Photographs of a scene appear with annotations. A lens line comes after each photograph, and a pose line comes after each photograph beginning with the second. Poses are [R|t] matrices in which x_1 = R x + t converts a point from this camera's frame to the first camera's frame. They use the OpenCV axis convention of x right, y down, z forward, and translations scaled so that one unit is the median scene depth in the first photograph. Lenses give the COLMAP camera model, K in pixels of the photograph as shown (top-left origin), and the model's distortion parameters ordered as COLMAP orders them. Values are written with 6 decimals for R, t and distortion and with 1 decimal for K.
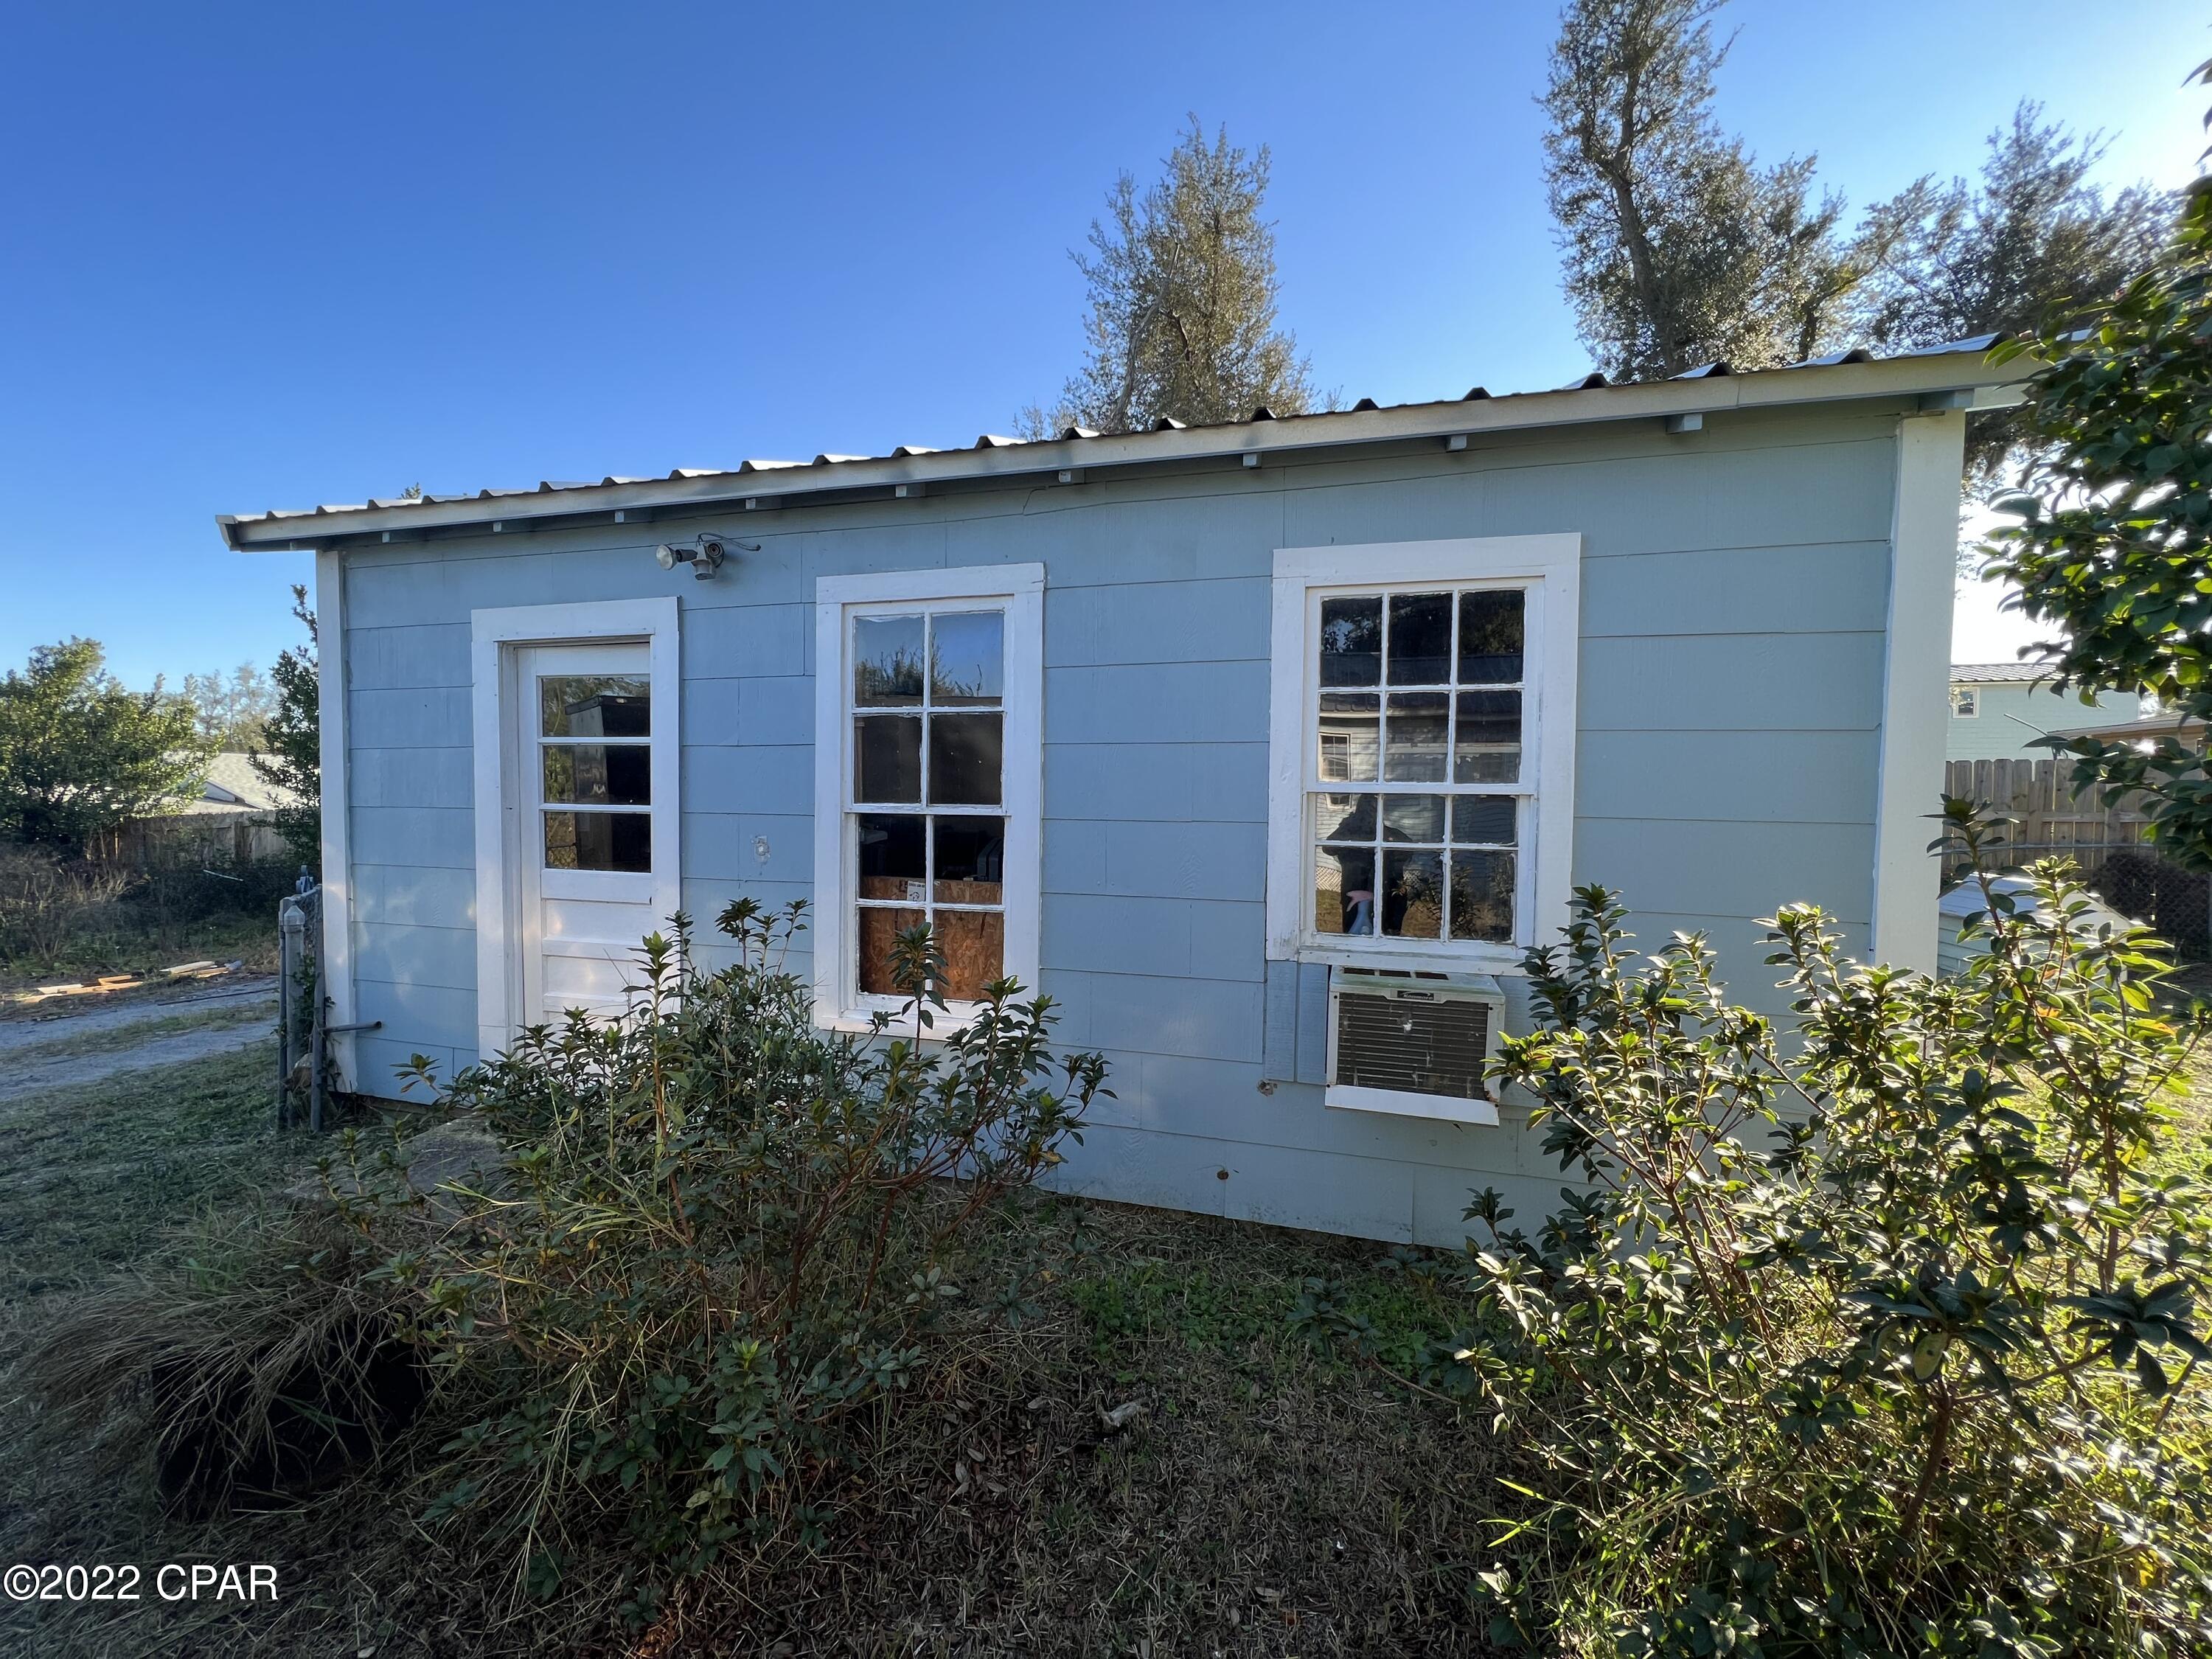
lens RADIAL K [[880.1, 0, 1098.4], [0, 880.1, 829.1], [0, 0, 1]] dist [0.000063, -0.000263]
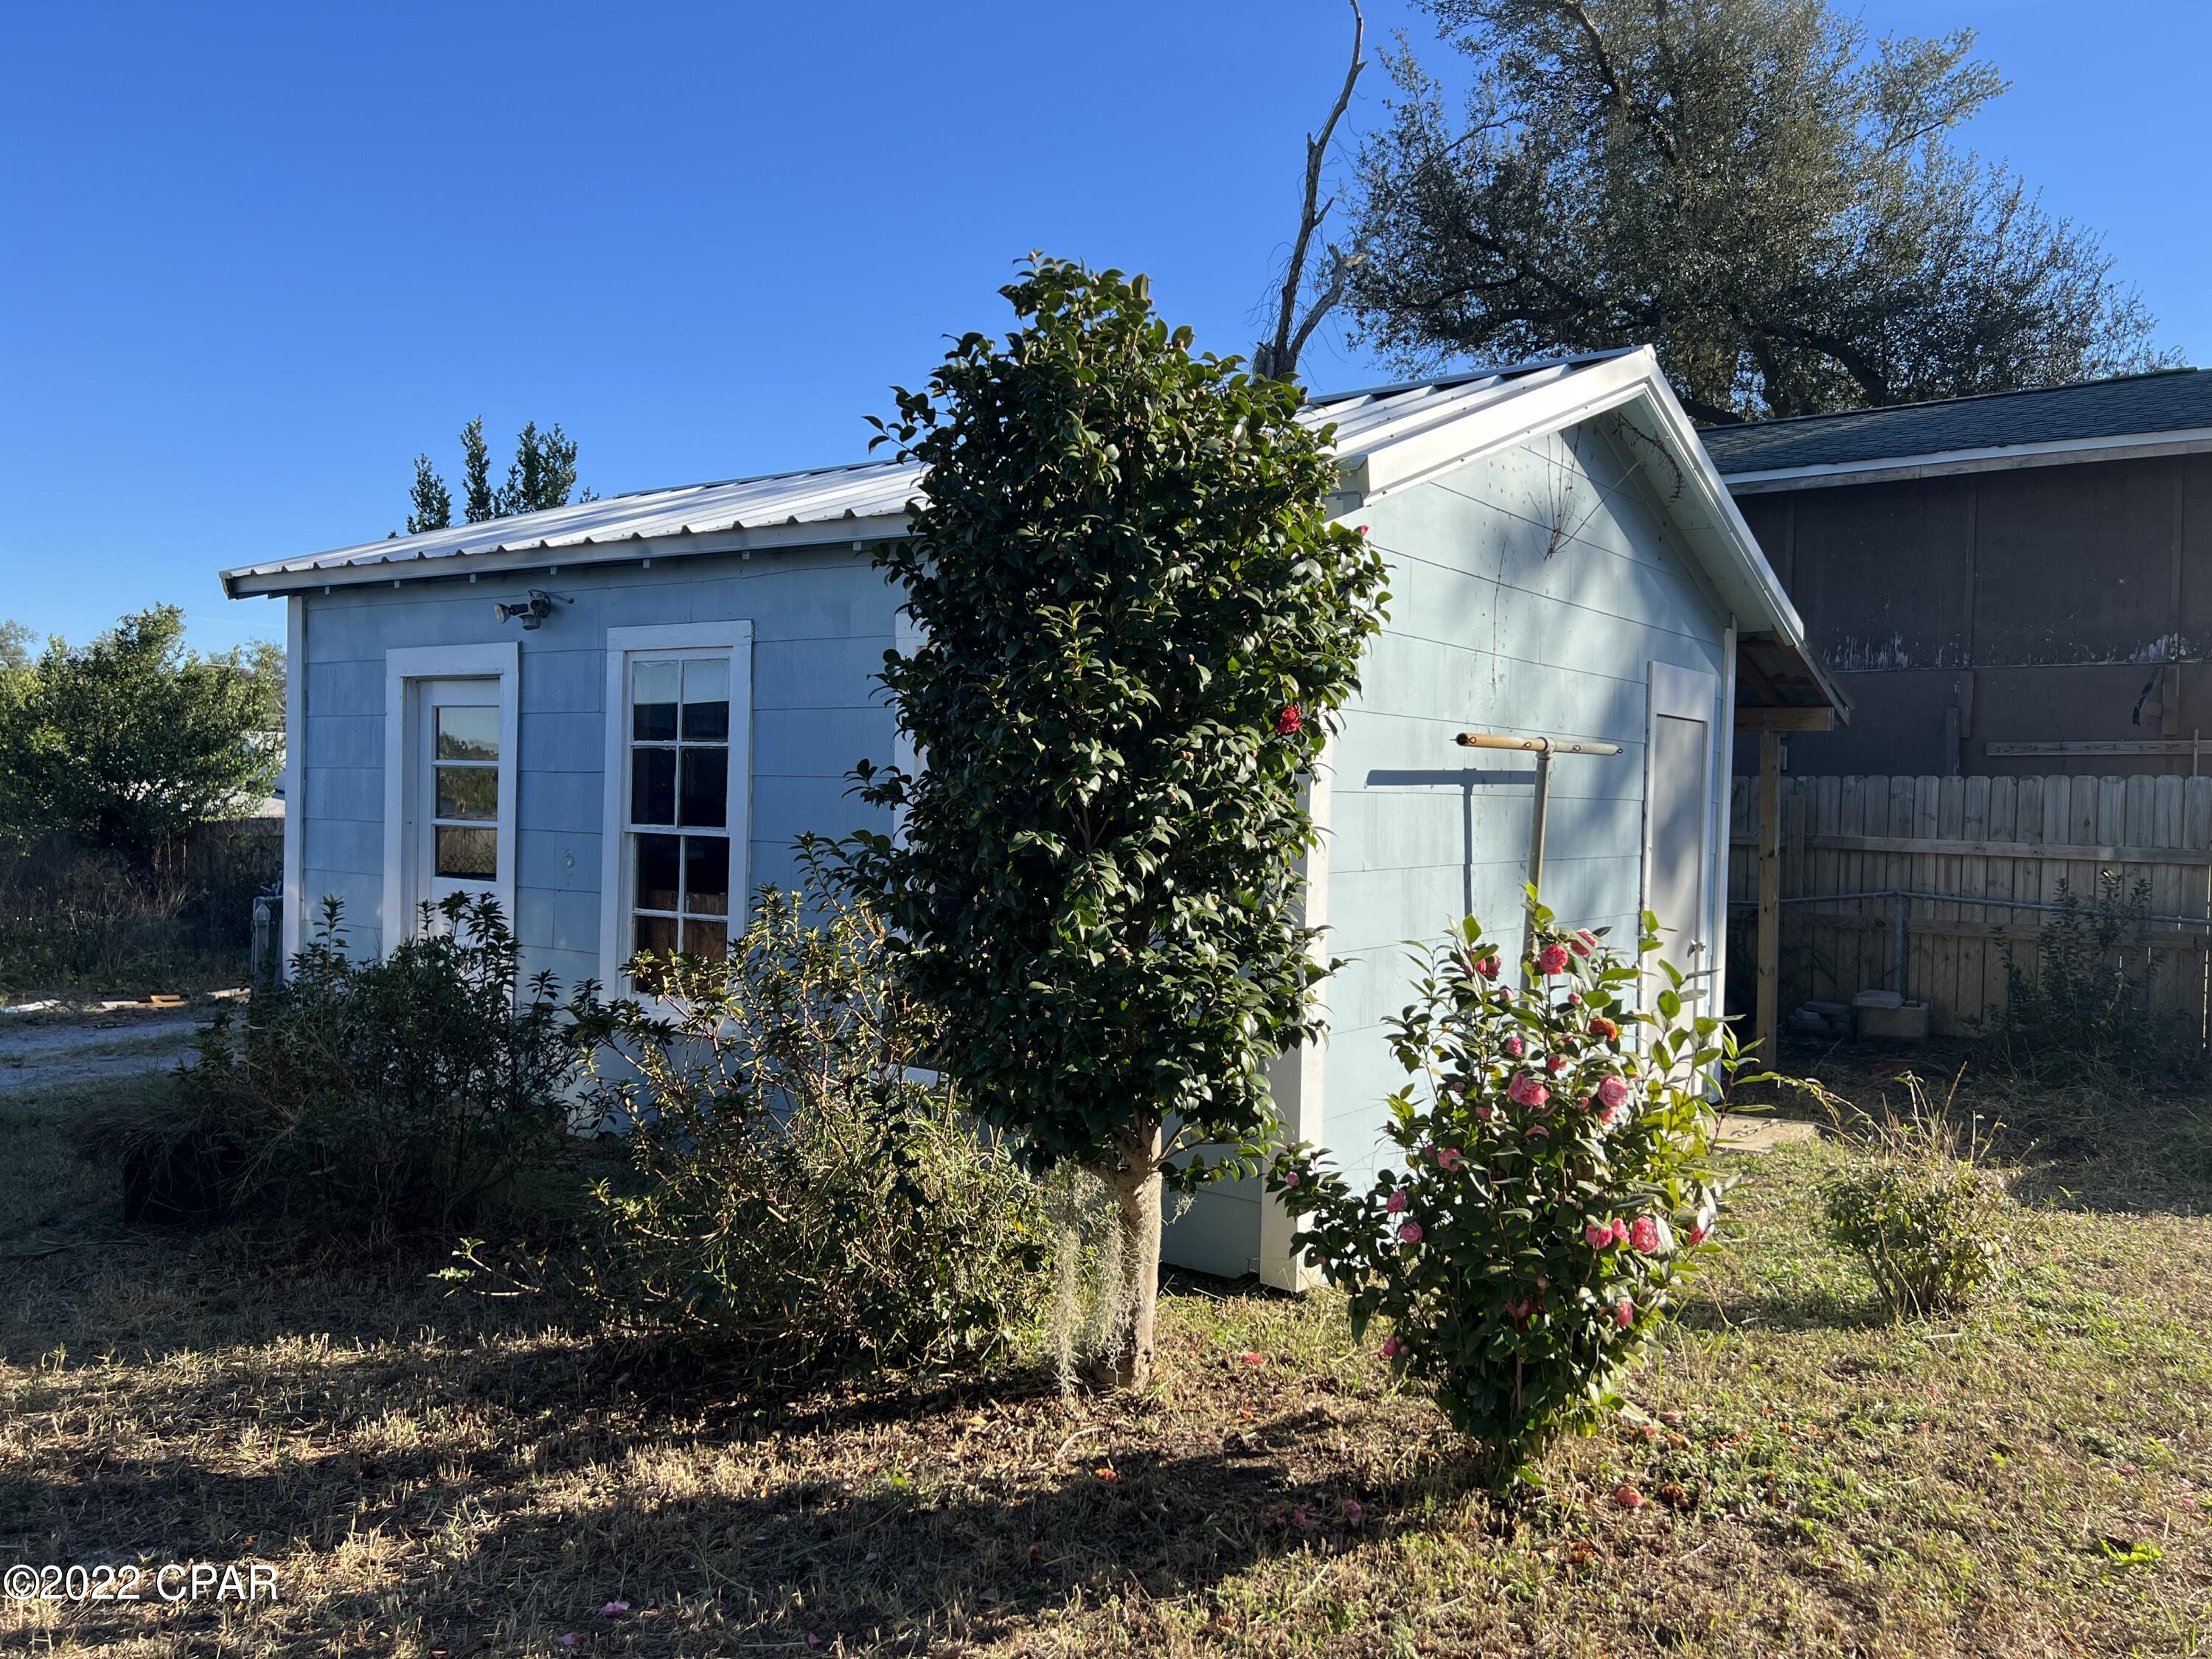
lens RADIAL K [[1626.5, 0, 1105.3], [0, 1626.5, 823.6], [0, 0, 1]] dist [0.078934, -0.096814]
pose [[0.941810, 0.017129, -0.335708, 0.863719], [-0.025505, 0.999463, -0.020558, -0.001547], [0.335175, 0.027924, 0.941742, -0.677308]]
